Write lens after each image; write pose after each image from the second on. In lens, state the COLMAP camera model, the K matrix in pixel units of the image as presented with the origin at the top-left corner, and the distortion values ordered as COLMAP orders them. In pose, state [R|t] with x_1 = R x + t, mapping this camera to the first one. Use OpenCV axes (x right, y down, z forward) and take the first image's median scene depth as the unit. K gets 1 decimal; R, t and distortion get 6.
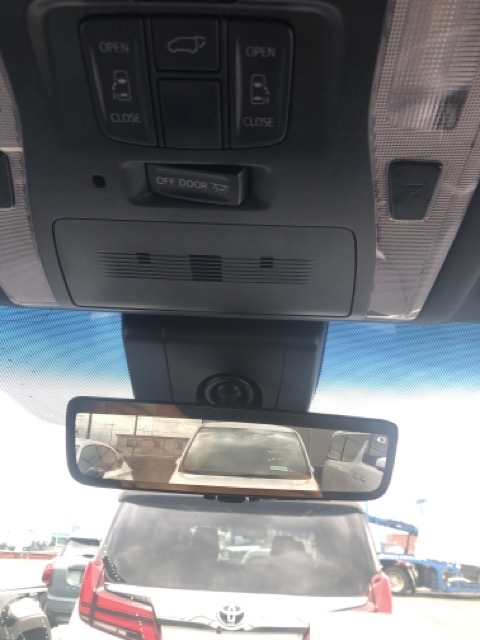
lens RADIAL K [[525.6, 0, 240.0], [0, 525.6, 320.0], [0, 0, 1]] dist [0.027025, -0.016247]
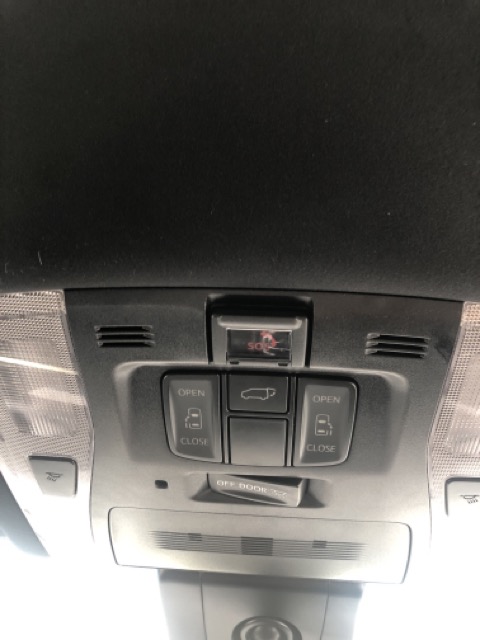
lens RADIAL K [[525.6, 0, 240.0], [0, 525.6, 320.0], [0, 0, 1]] dist [0.027025, -0.016247]
pose [[0.999734, 0.010555, -0.020513, -0.107470], [-0.014873, 0.974626, -0.223347, -0.387451], [0.017635, 0.223593, 0.974523, -0.081526]]
